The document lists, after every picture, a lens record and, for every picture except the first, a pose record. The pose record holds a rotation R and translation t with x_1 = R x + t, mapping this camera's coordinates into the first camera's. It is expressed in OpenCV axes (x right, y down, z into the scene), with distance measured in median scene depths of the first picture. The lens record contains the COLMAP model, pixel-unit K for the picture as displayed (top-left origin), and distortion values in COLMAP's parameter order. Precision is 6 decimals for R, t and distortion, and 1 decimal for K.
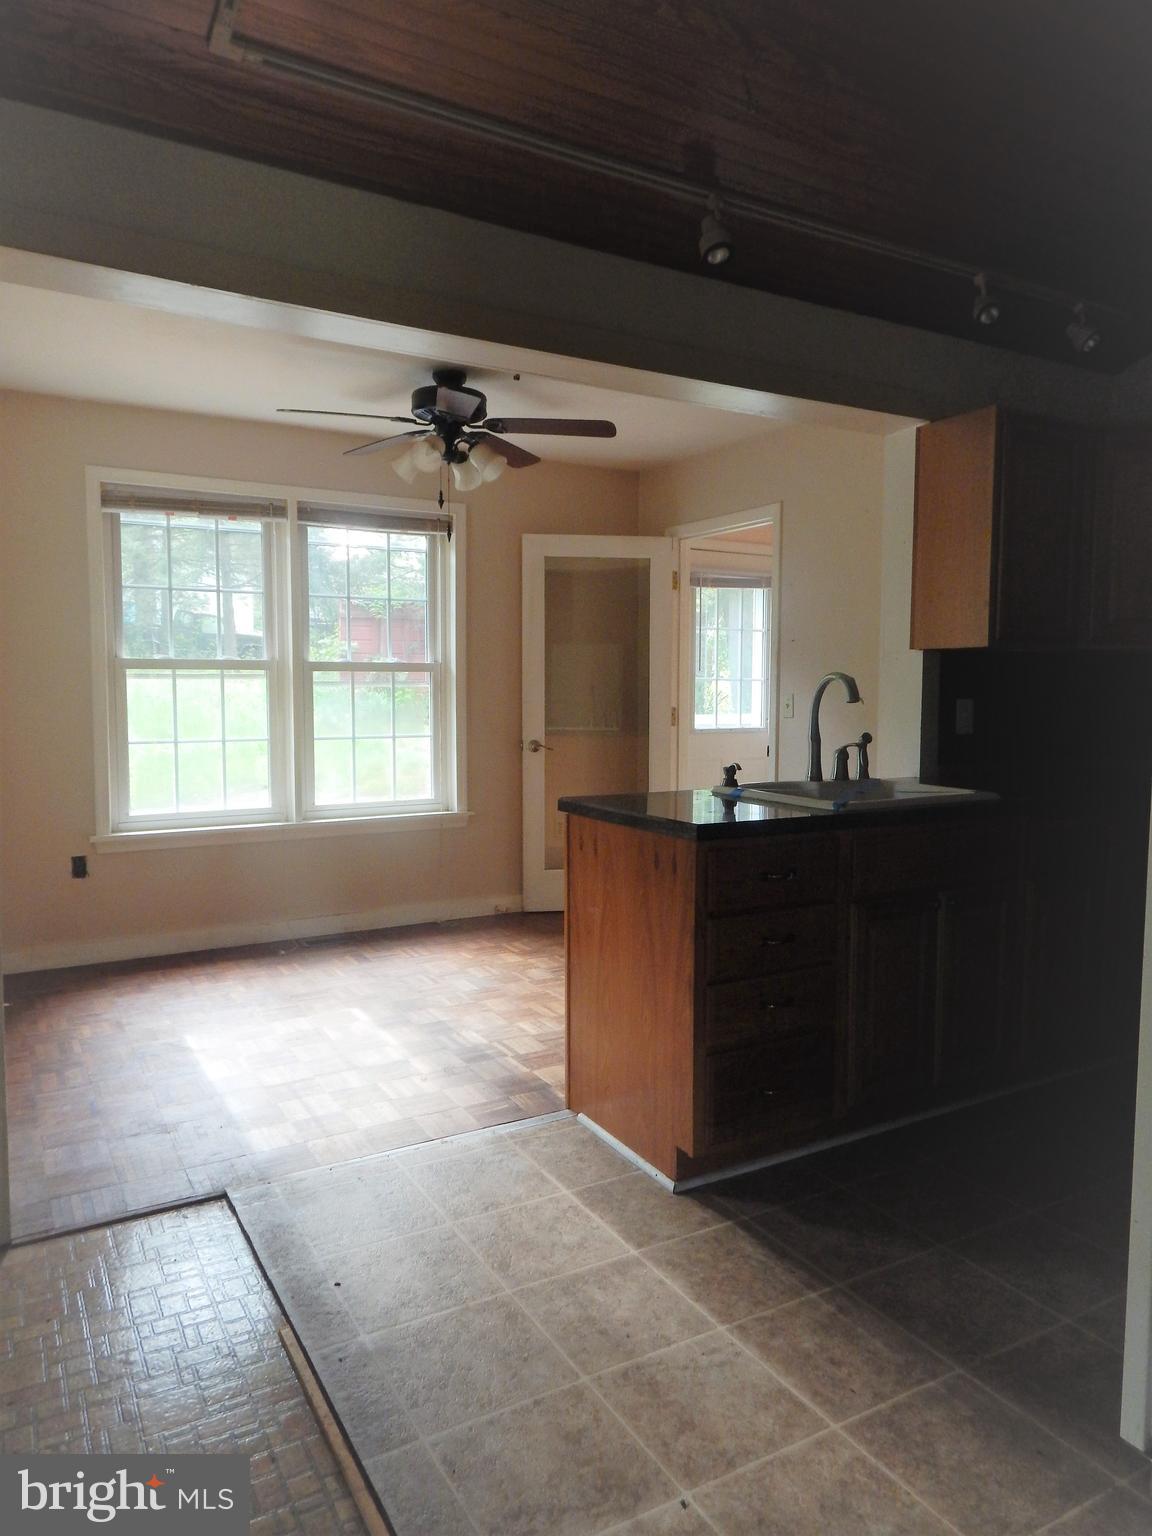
lens RADIAL K [[1038.7, 0, 564.6], [0, 1038.7, 764.6], [0, 0, 1]] dist [0.023994, -0.005053]
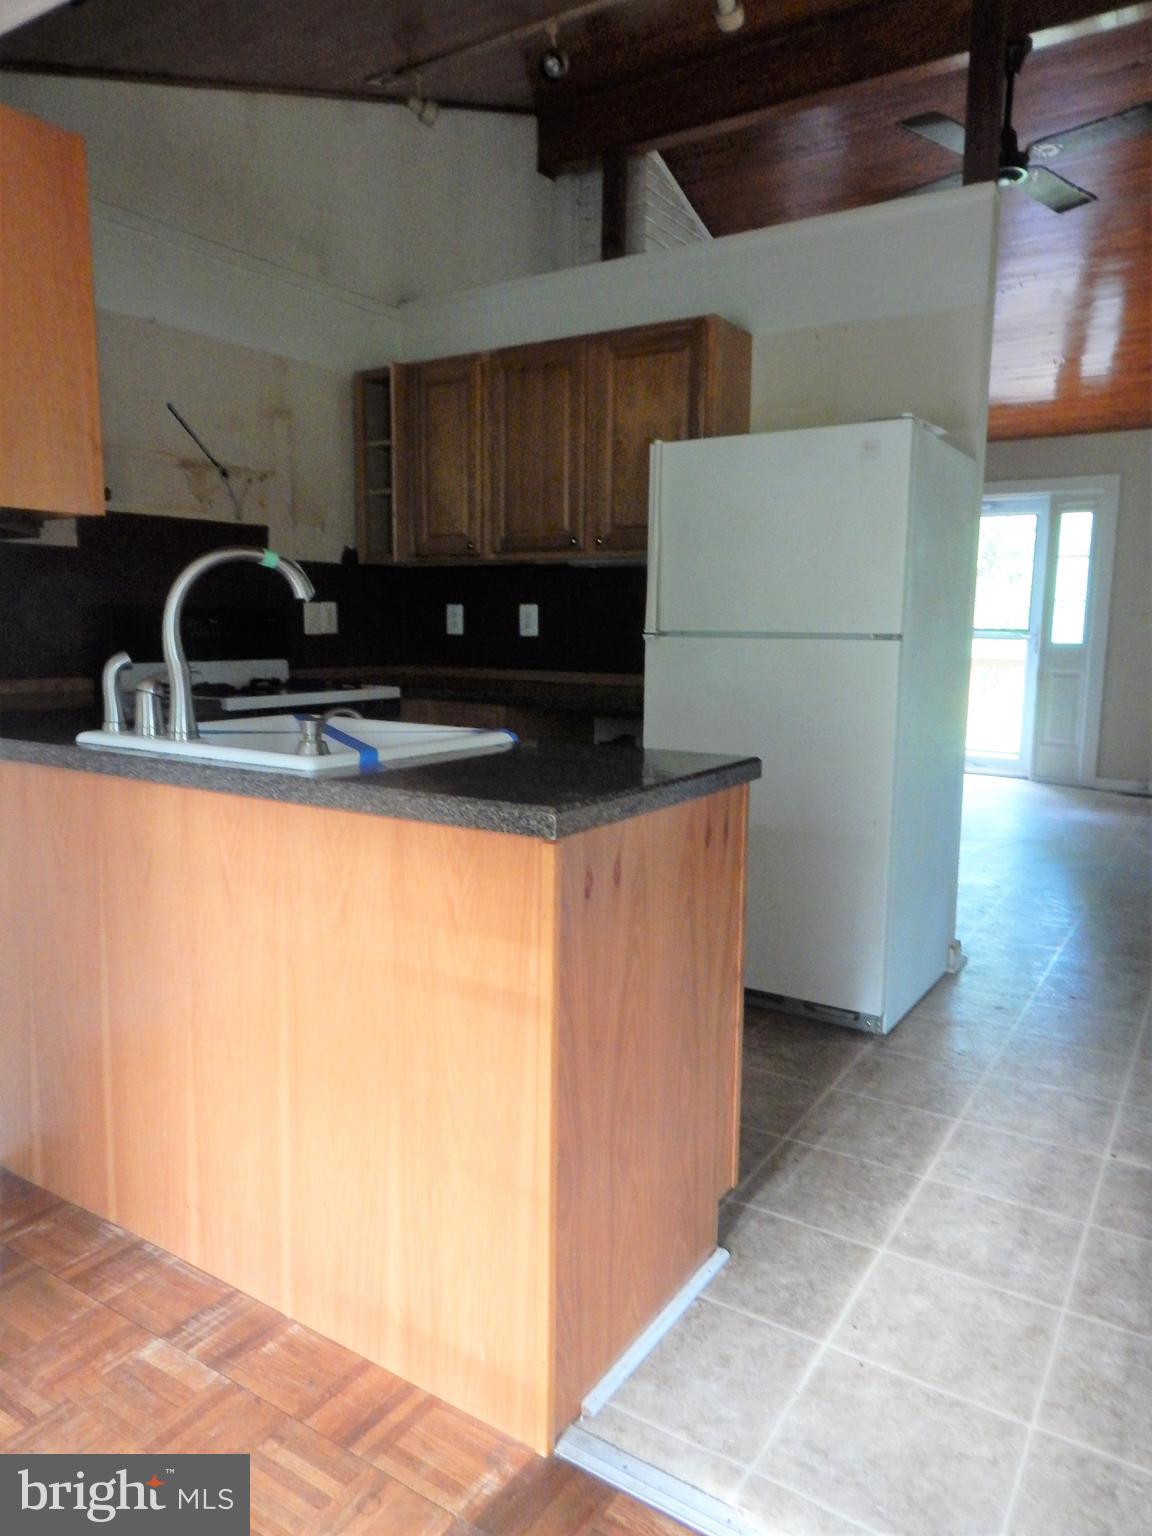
lens RADIAL K [[1038.7, 0, 581.7], [0, 1038.7, 764.6], [0, 0, 1]] dist [0.023994, -0.005053]
pose [[-0.465396, -0.134209, 0.874868, -0.509109], [0.057094, 0.981827, 0.180989, -0.087342], [-0.883259, 0.134181, -0.449276, 1.543208]]
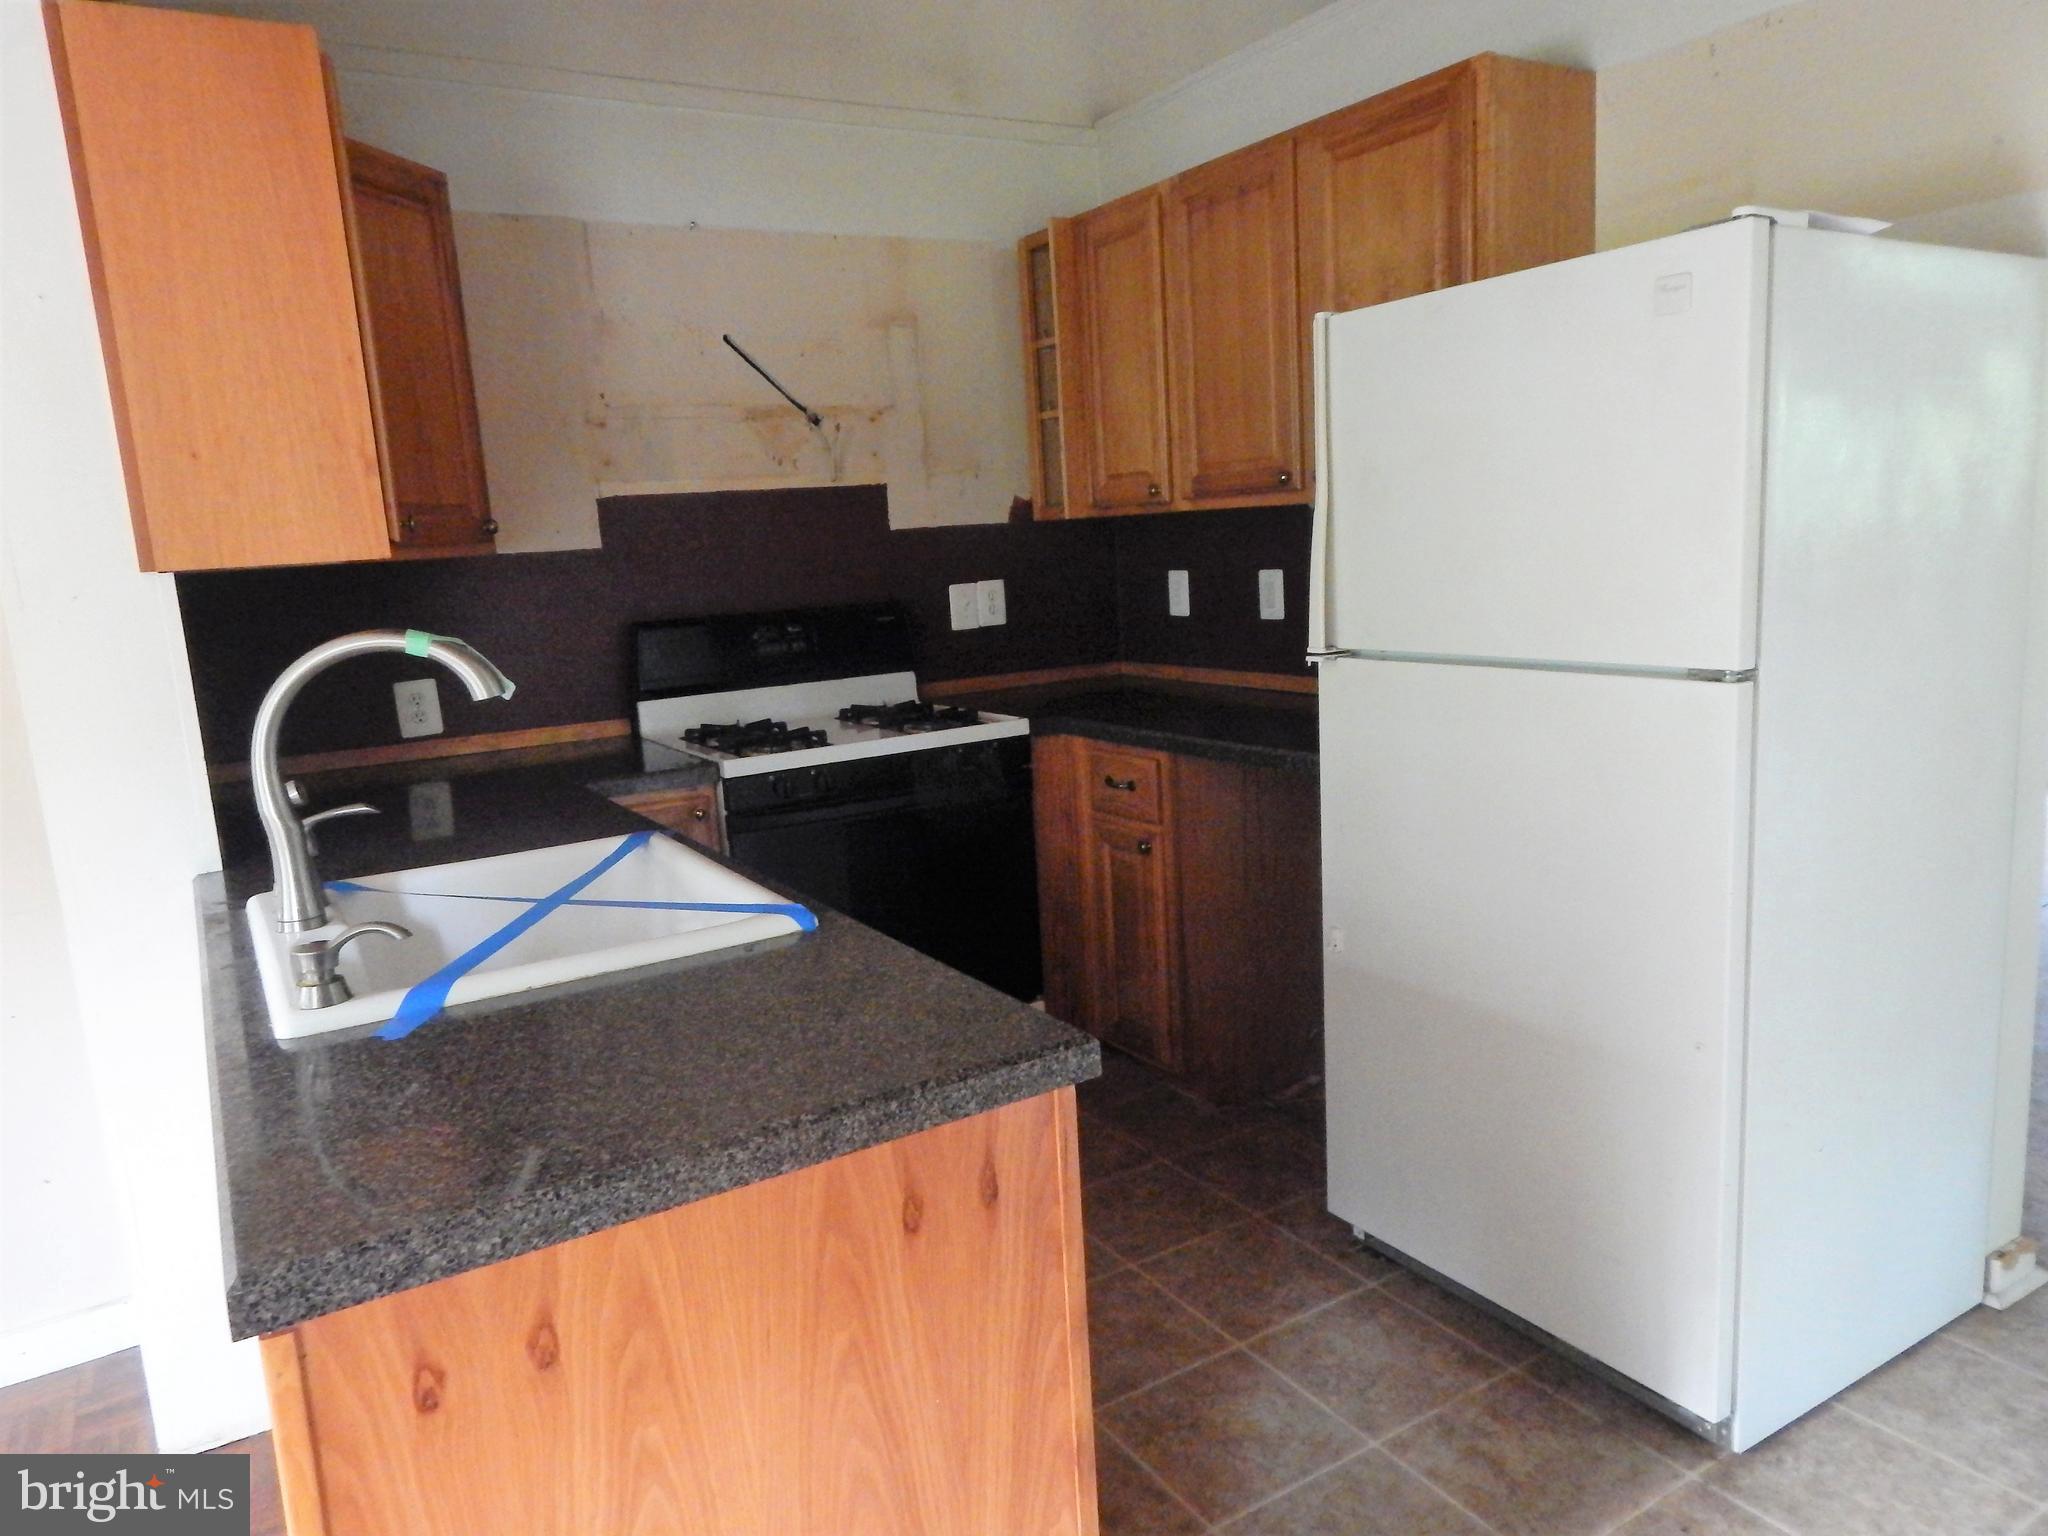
lens RADIAL K [[1384.9, 0, 1032.2], [0, 1384.9, 772.5], [0, 0, 1]] dist [0.023994, -0.005053]
pose [[-0.042199, -0.176763, 0.983348, -0.468066], [0.136165, 0.974024, 0.180930, -0.100838], [-0.989787, 0.141532, -0.017034, 1.409182]]
